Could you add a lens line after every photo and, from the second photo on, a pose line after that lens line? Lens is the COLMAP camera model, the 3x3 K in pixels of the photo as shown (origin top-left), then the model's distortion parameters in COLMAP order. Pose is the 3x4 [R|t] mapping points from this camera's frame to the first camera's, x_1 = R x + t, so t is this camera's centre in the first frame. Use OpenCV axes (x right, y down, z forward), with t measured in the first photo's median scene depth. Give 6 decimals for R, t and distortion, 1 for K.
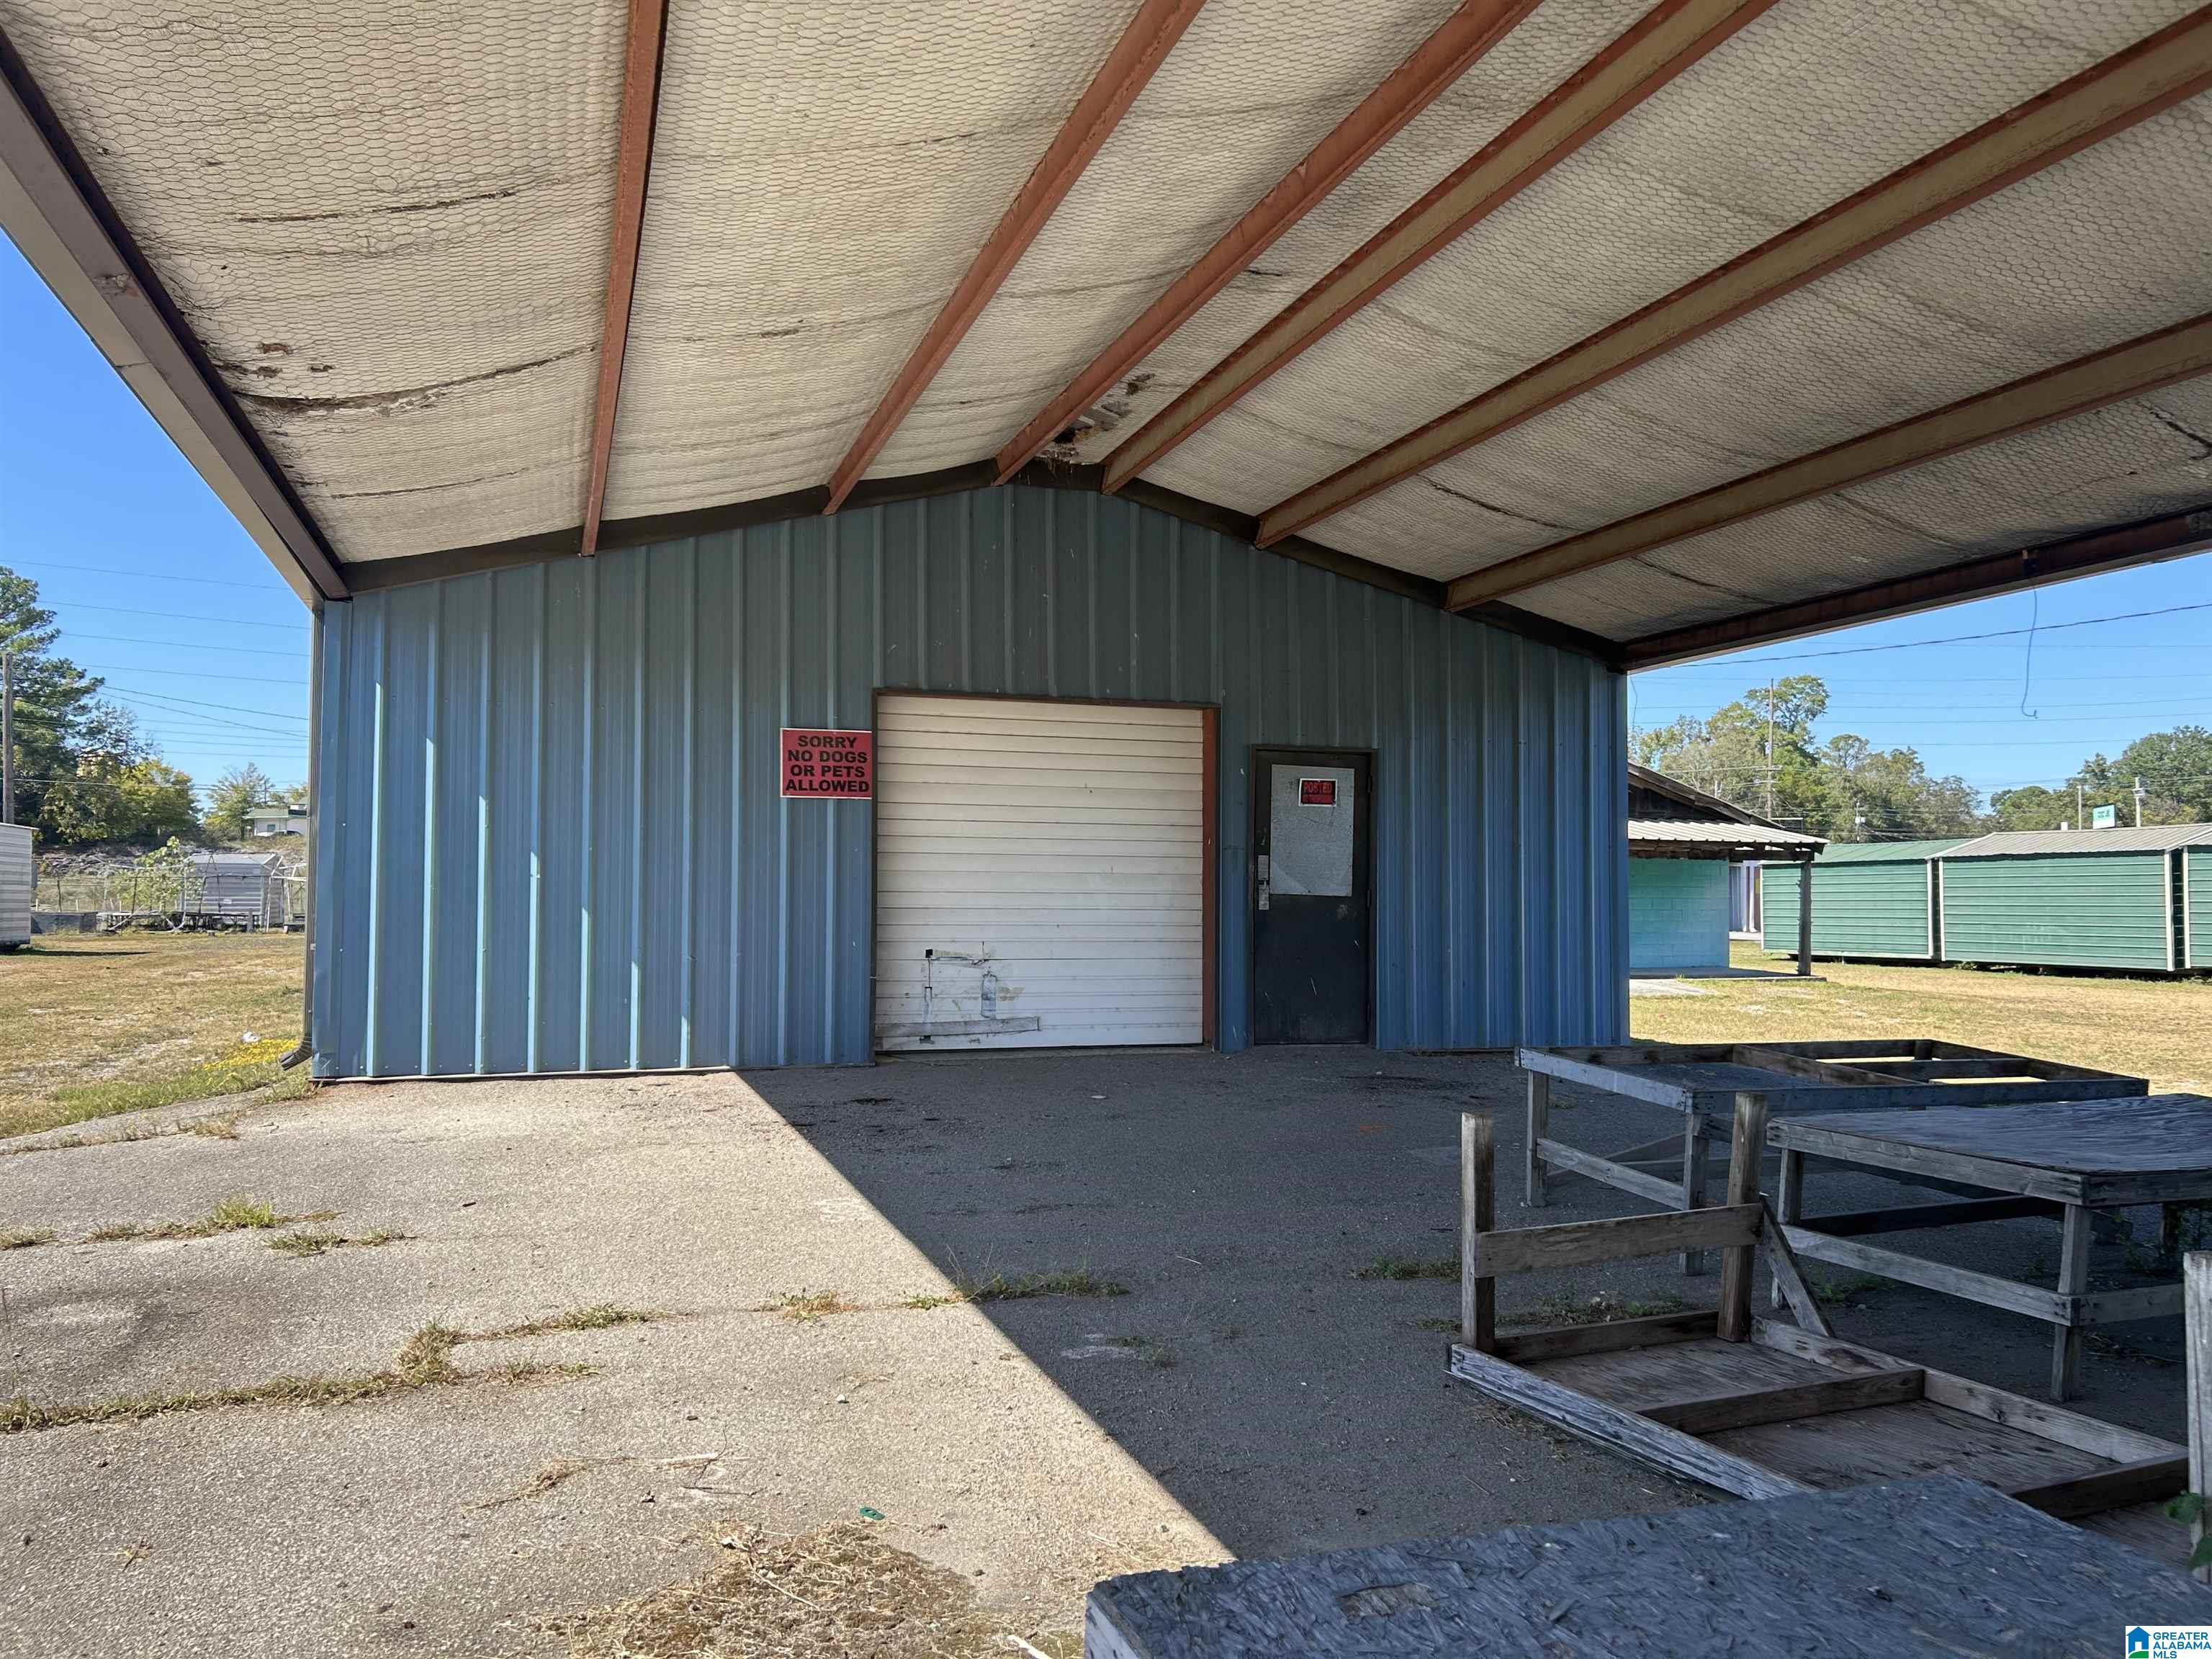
lens RADIAL K [[1655.3, 0, 1100.4], [0, 1655.3, 831.2], [0, 0, 1]] dist [0.069524, -0.099159]
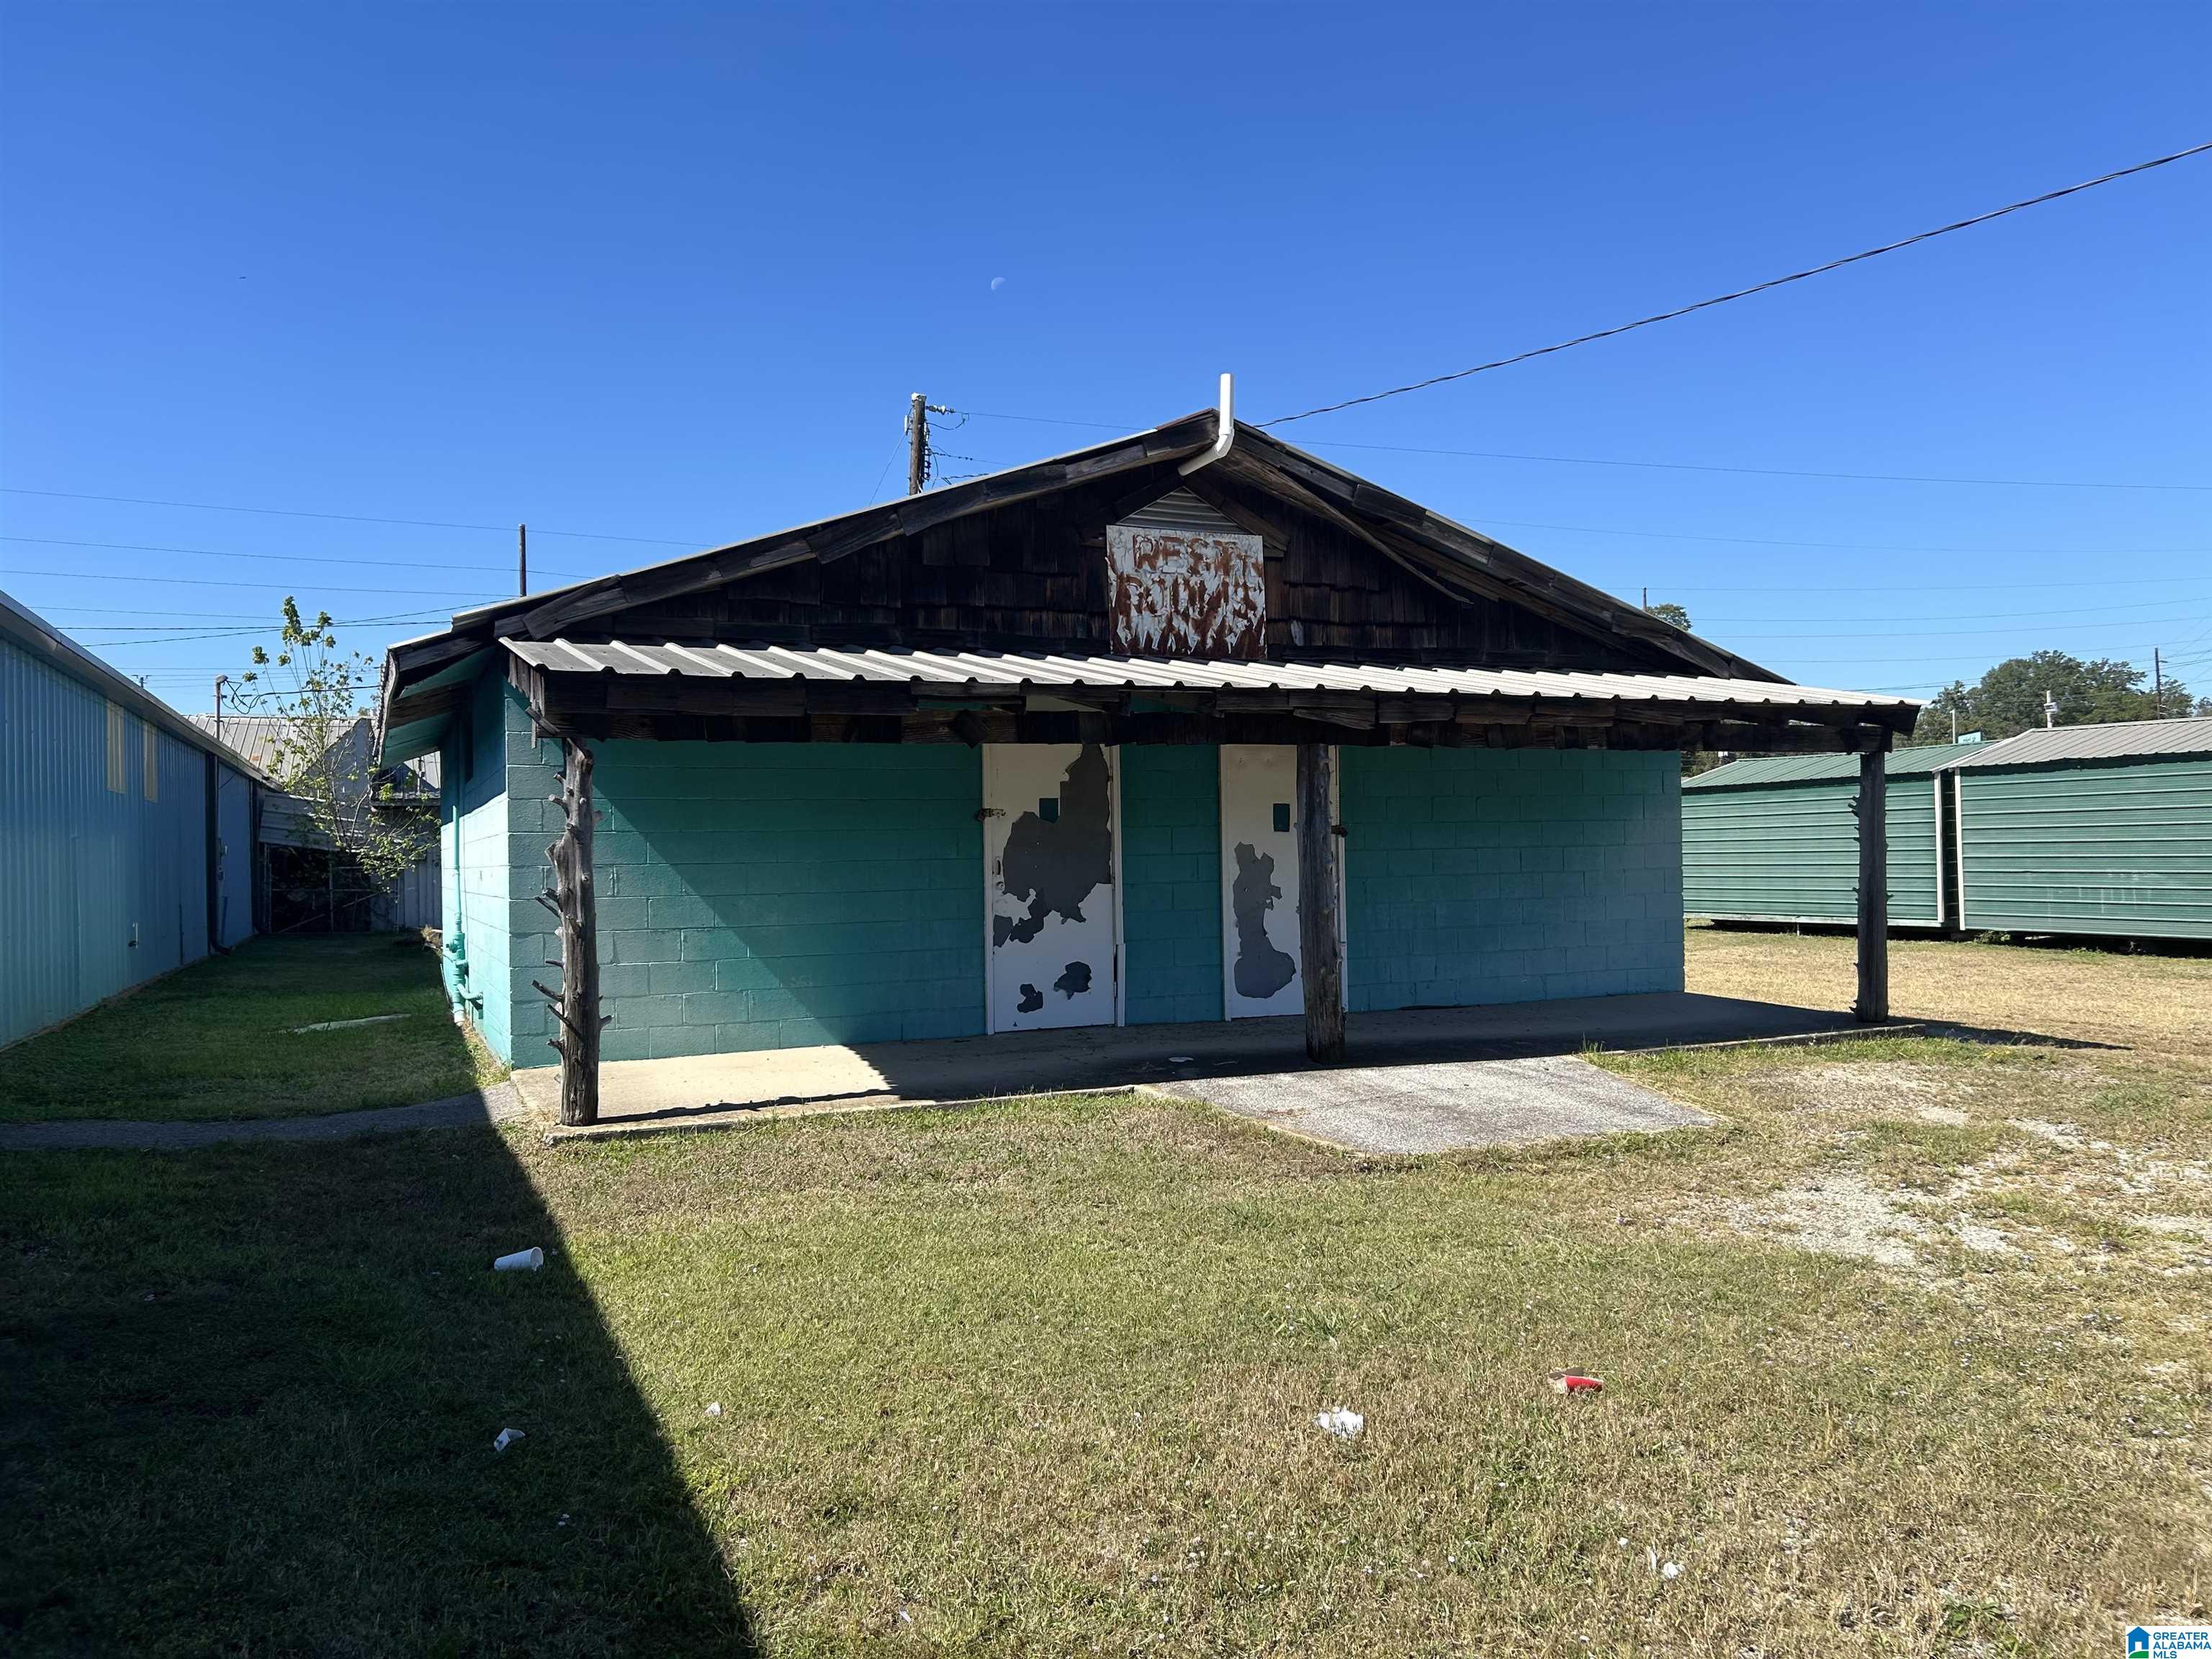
lens RADIAL K [[1655.3, 0, 1100.4], [0, 1655.3, 831.2], [0, 0, 1]] dist [0.069524, -0.099159]
pose [[0.996841, -0.018160, 0.077316, 0.127853], [0.015732, 0.999367, 0.031902, 0.014015], [-0.077847, -0.030585, 0.996496, 0.390246]]
